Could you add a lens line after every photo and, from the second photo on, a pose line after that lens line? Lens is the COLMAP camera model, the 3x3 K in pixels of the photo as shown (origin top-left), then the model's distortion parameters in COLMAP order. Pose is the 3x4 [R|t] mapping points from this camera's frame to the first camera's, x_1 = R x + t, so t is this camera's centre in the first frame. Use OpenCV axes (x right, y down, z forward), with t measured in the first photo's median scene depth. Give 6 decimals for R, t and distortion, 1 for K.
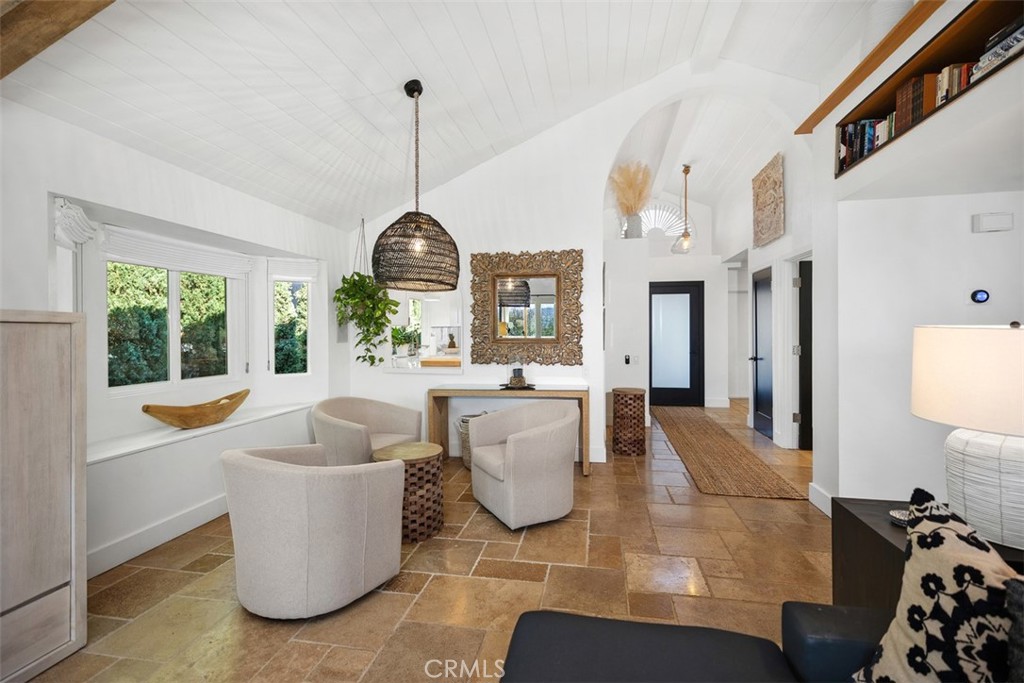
lens RADIAL K [[459.3, 0, 508.7], [0, 459.3, 333.5], [0, 0, 1]] dist [0.003709, -0.000598]
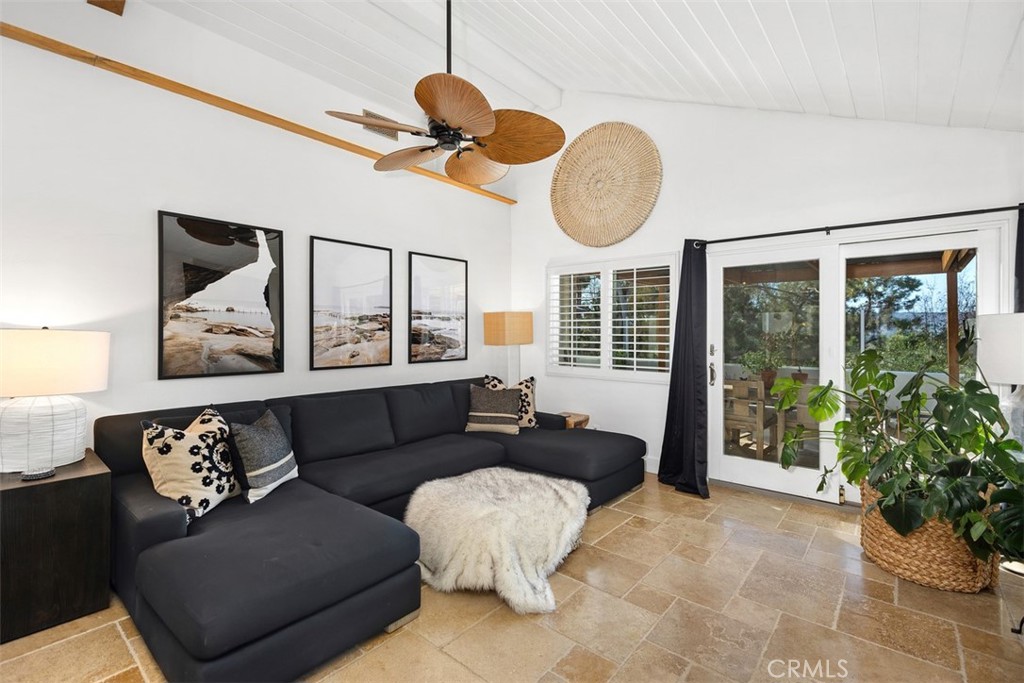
lens RADIAL K [[459.3, 0, 508.7], [0, 459.3, 333.5], [0, 0, 1]] dist [0.003709, -0.000598]
pose [[-0.871638, 0.003269, 0.490139, -0.484722], [0.005216, 0.999983, 0.002606, 0.000096], [-0.490122, 0.004828, -0.871640, 0.736374]]
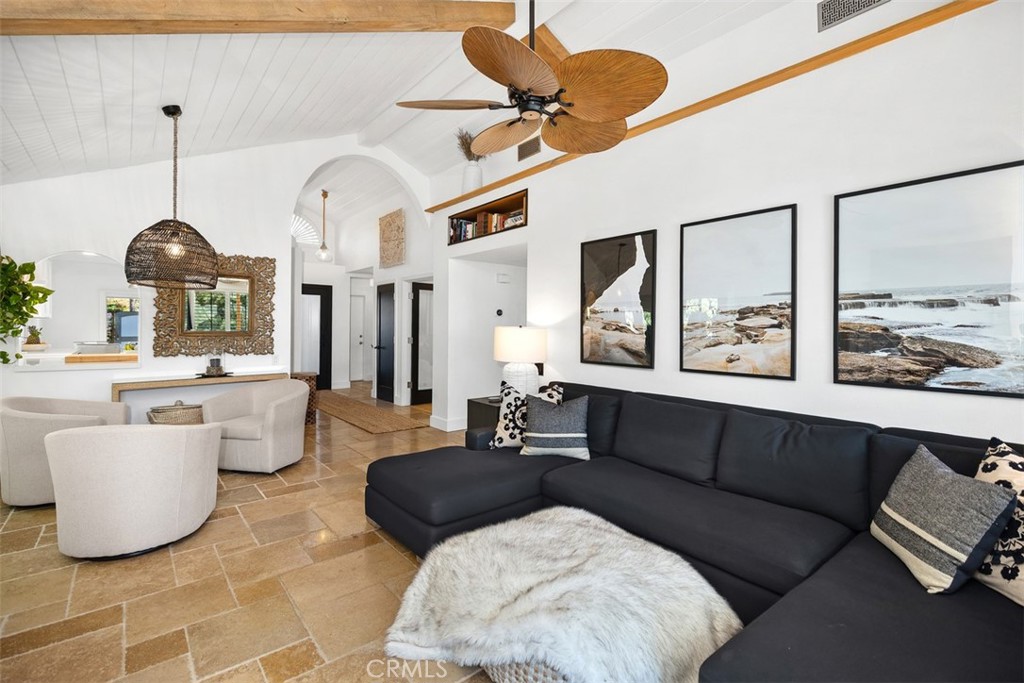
lens RADIAL K [[471.9, 0, 510.7], [0, 471.9, 327.2], [0, 0, 1]] dist [0.001875, -0.000080]
pose [[0.638526, 0.012282, 0.769502, -0.573353], [-0.009044, 0.999923, -0.008455, 0.004484], [-0.769547, -0.001561, 0.638588, -0.397674]]
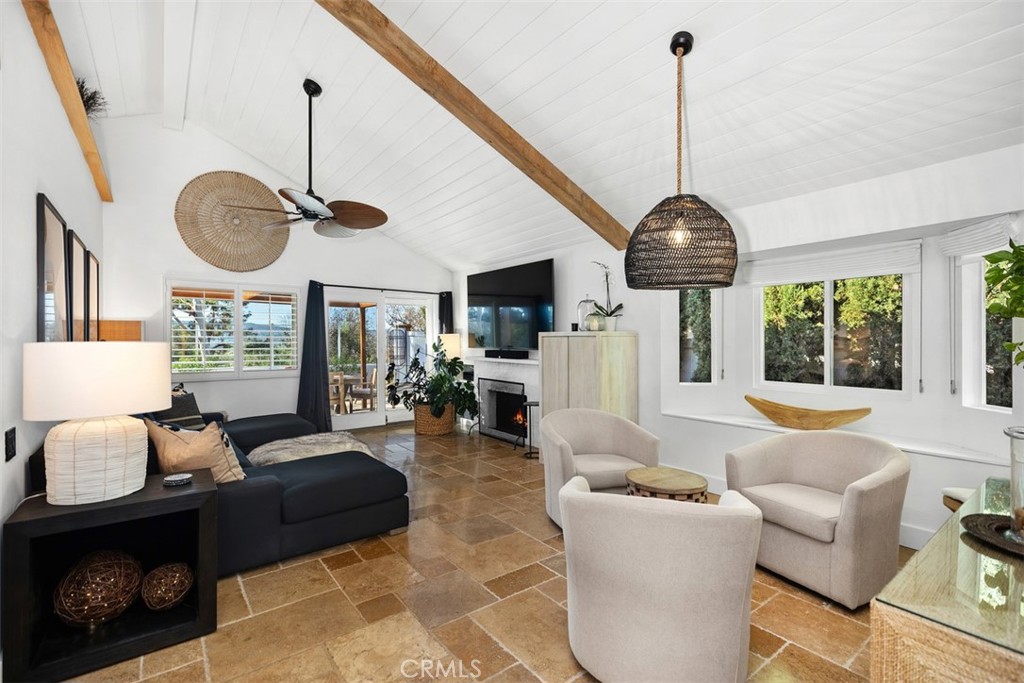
lens RADIAL K [[460.3, 0, 512.0], [0, 460.3, 341.5], [0, 0, 1]] dist [0.000757, -0.000002]
pose [[-0.660513, 0.008942, -0.750762, 0.612468], [0.002482, 0.999950, 0.009726, -0.011416], [0.750811, 0.004561, -0.660502, 1.317526]]
